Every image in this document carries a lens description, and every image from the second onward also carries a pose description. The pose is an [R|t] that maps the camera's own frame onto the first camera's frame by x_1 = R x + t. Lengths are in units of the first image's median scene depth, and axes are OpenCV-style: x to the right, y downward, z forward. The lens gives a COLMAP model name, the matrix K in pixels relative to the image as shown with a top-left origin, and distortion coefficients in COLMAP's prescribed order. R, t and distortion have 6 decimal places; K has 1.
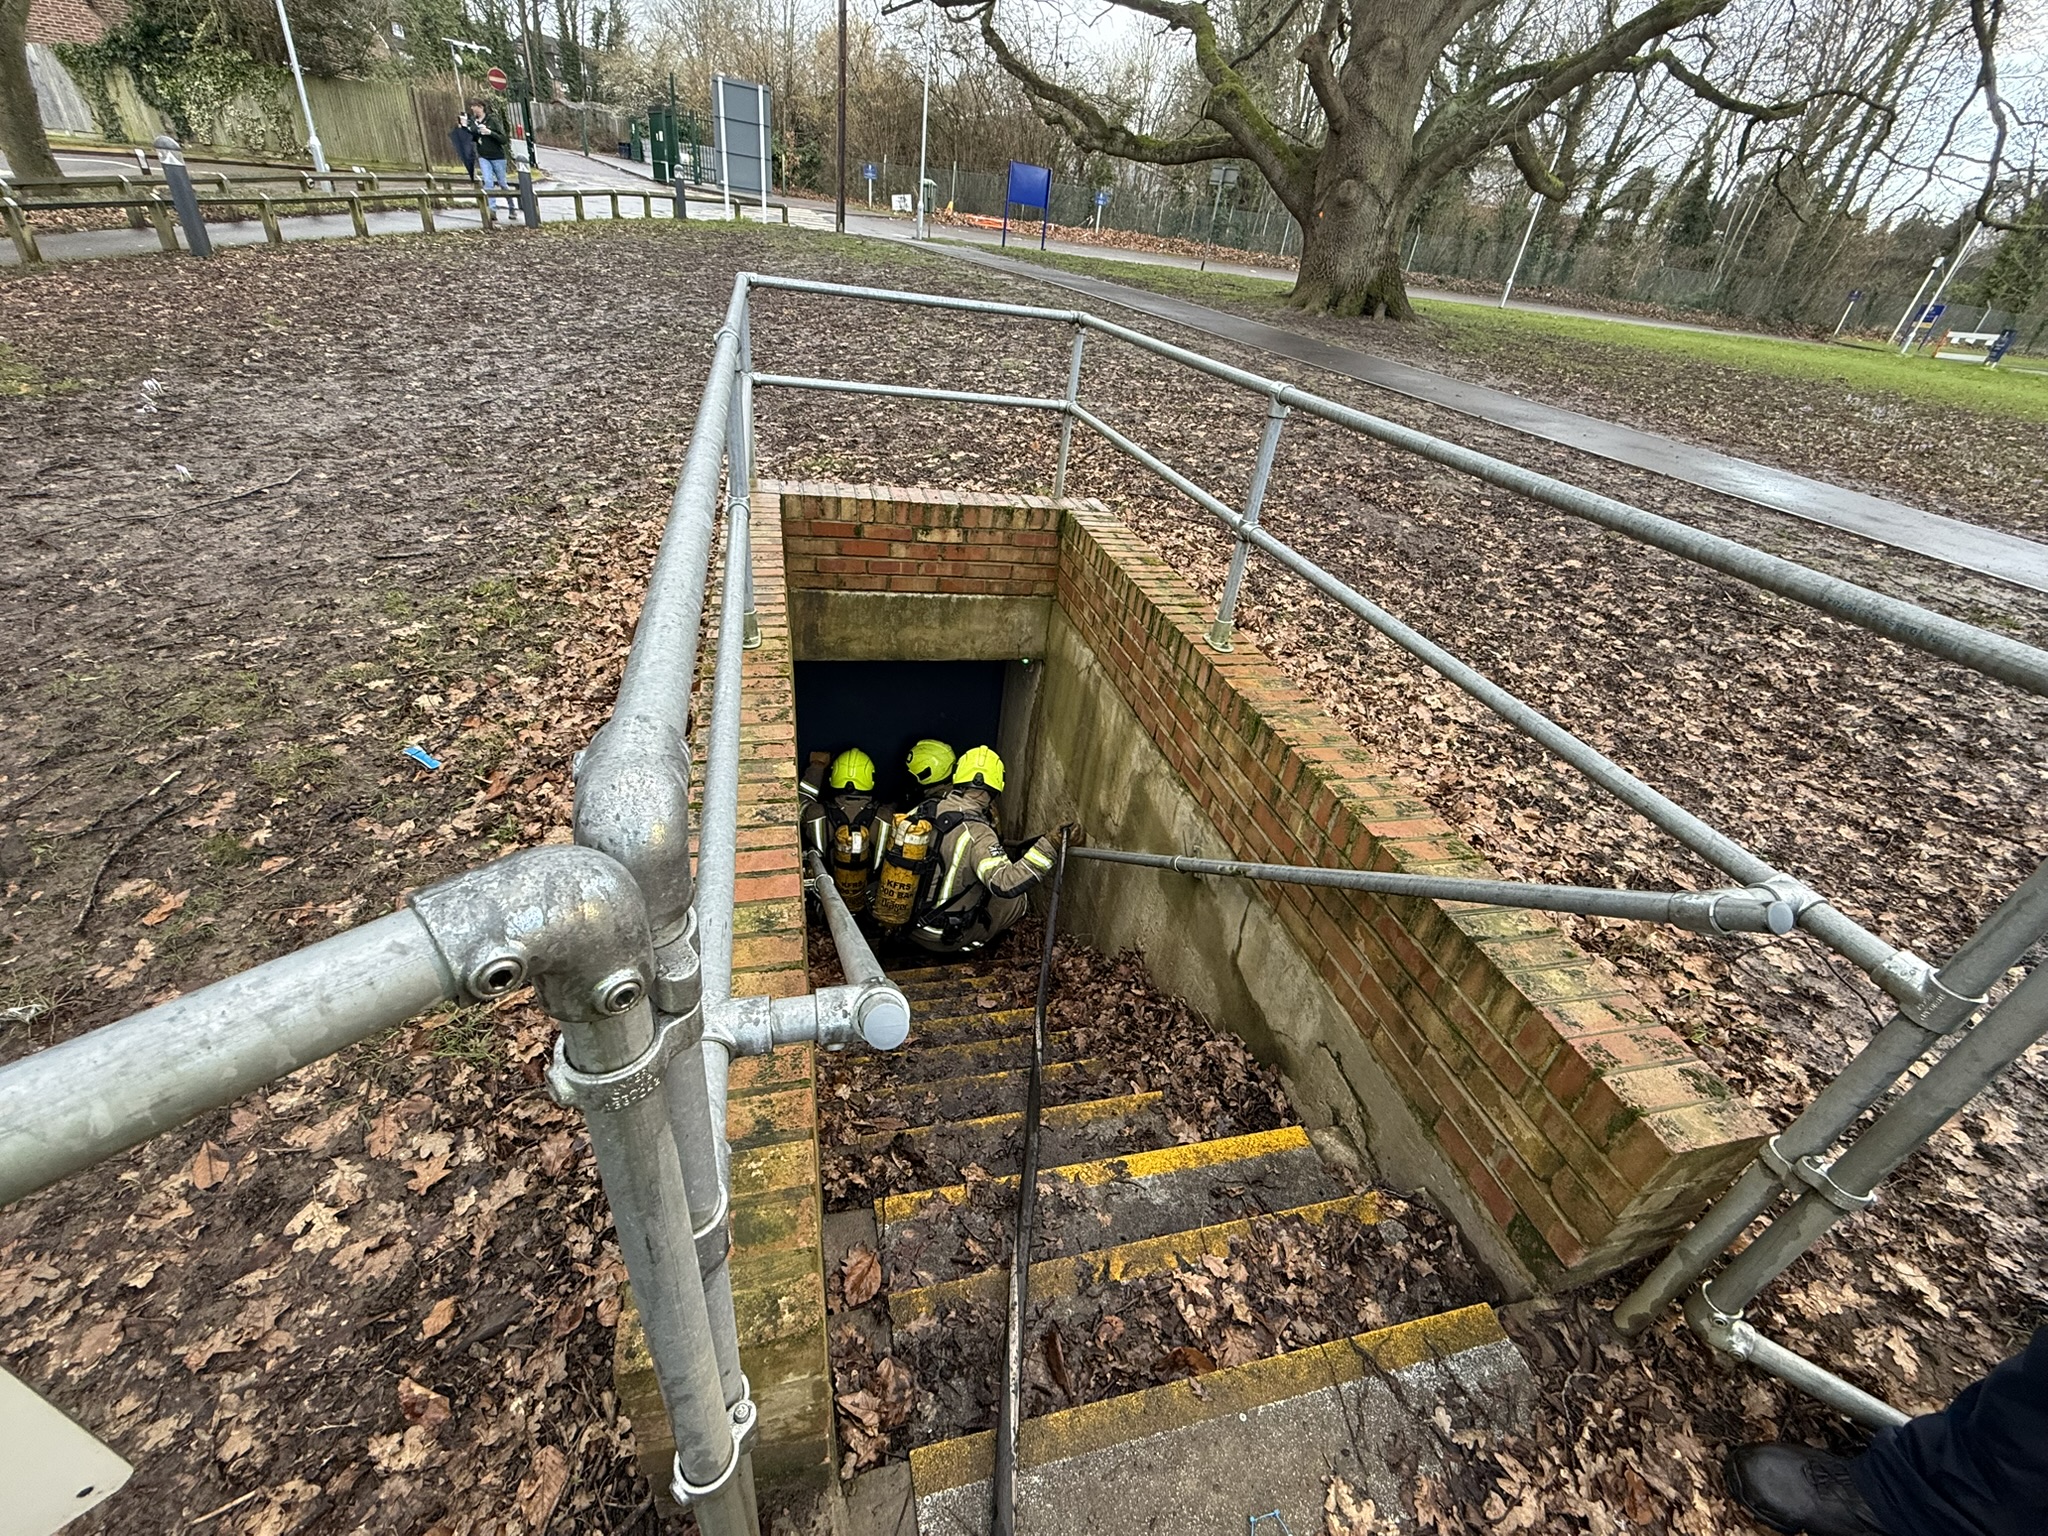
lens RADIAL K [[849.9, 0, 1024.0], [0, 849.9, 768.0], [0, 0, 1]] dist [0.000132, 0.000378]
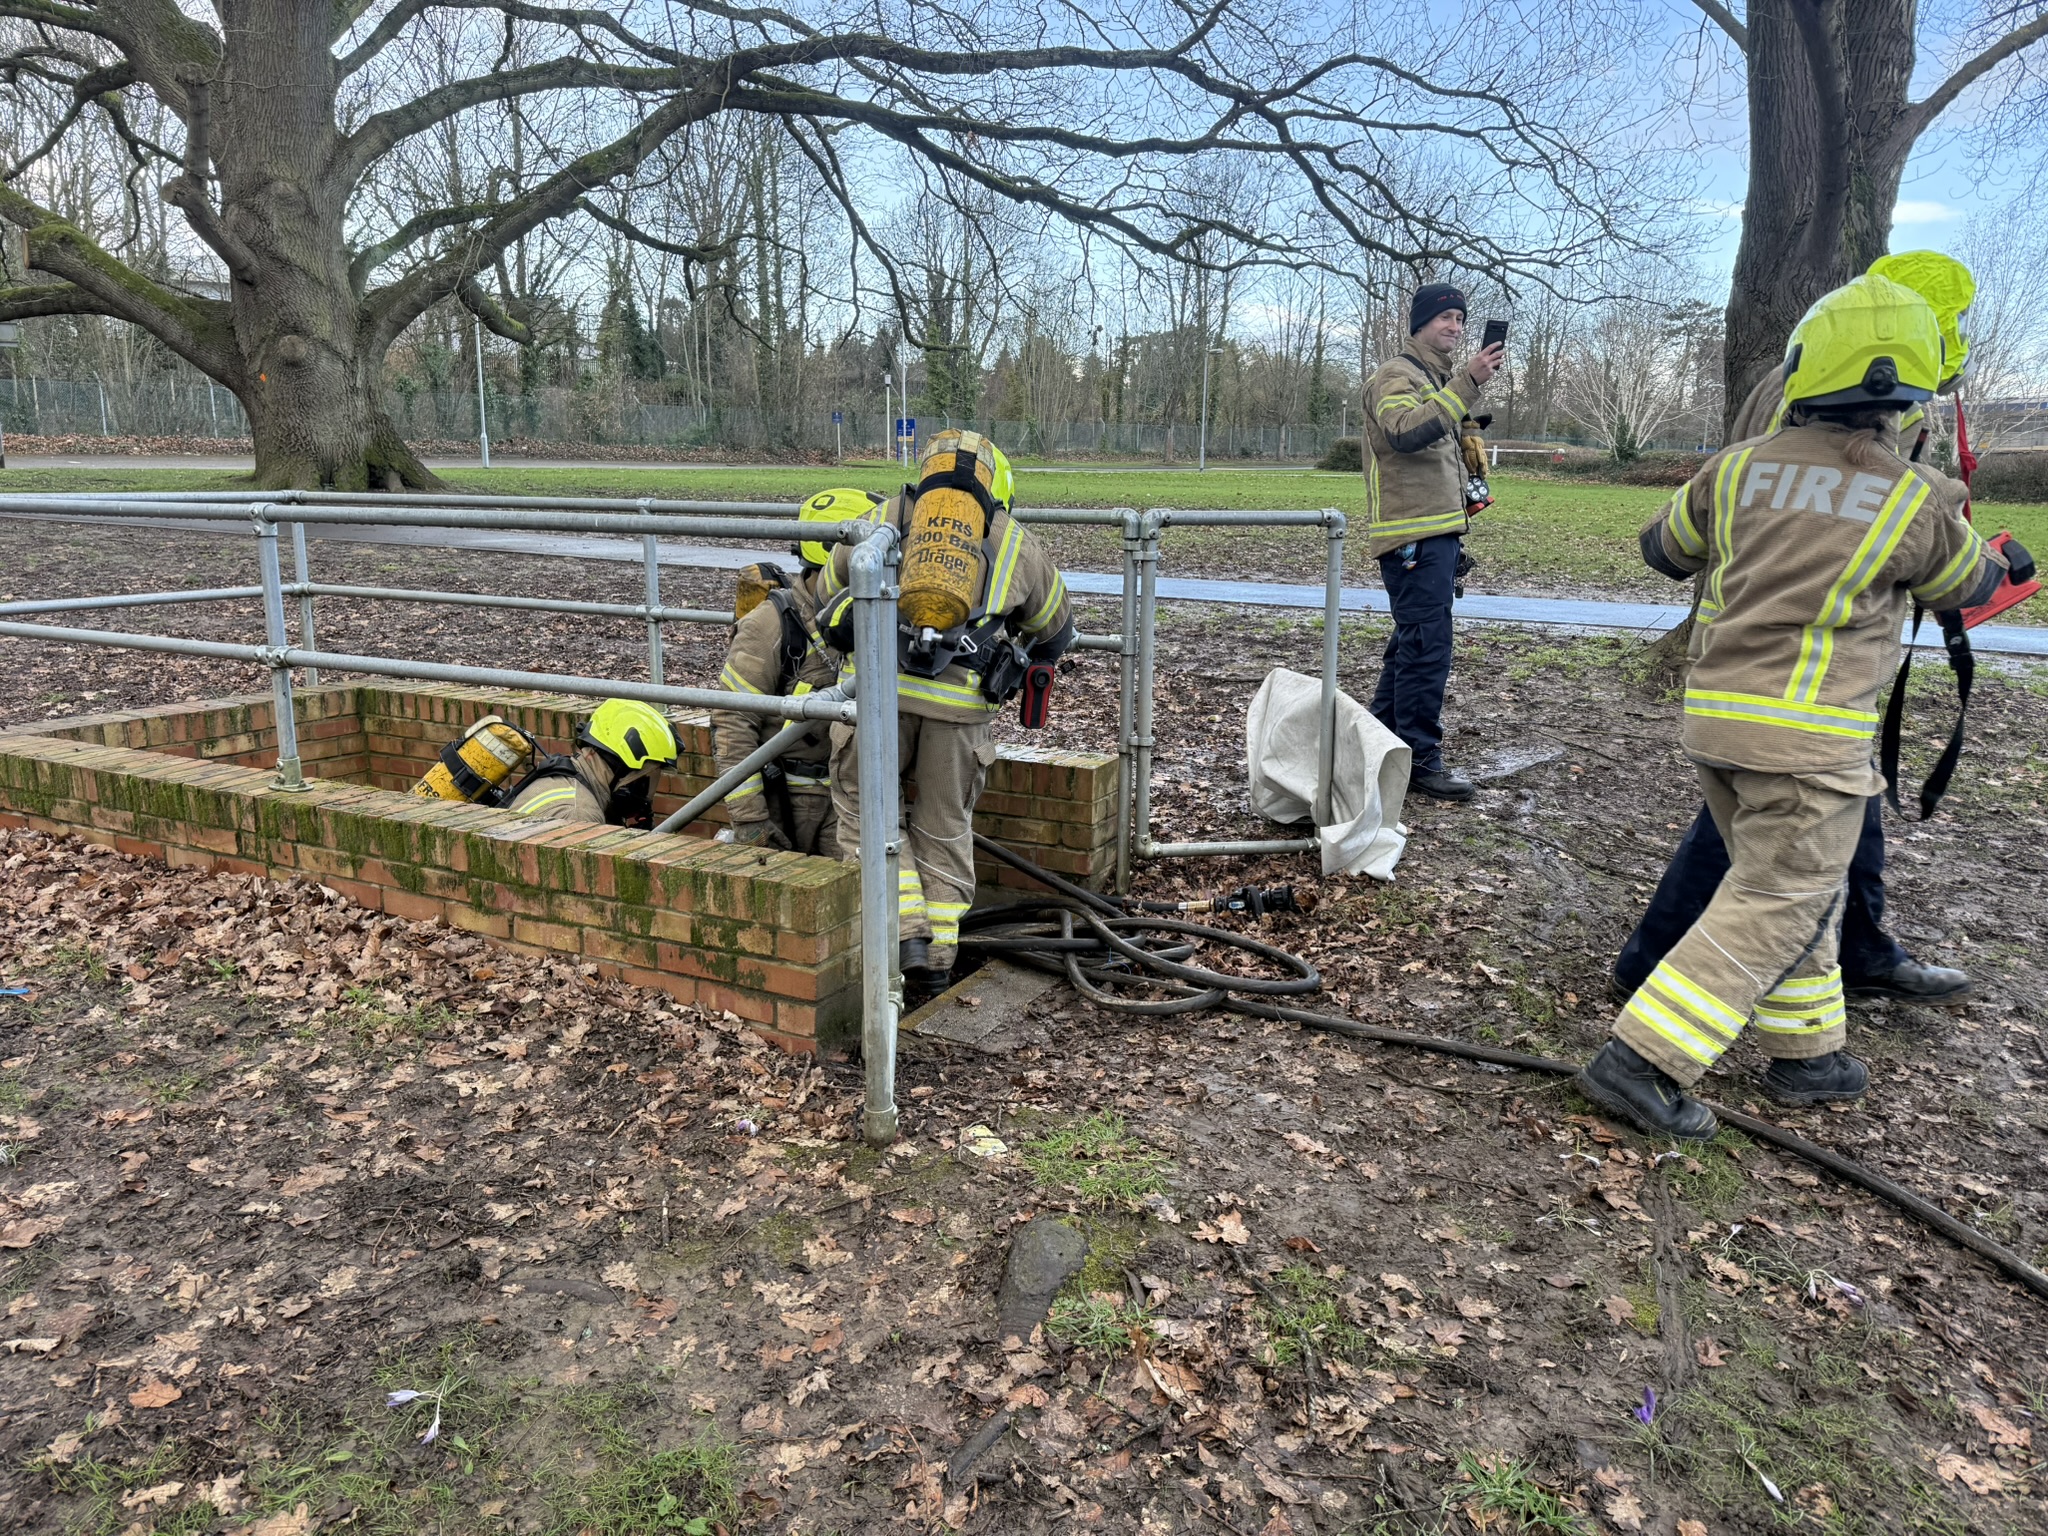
lens RADIAL K [[1432.5, 0, 1024.0], [0, 1432.5, 768.0], [0, 0, 1]] dist [-0.026764, -0.000085]
pose [[0.664824, -0.249624, 0.704058, -0.132885], [0.445015, 0.889359, -0.104894, 0.054990], [-0.599976, 0.383052, 0.702353, -0.098757]]
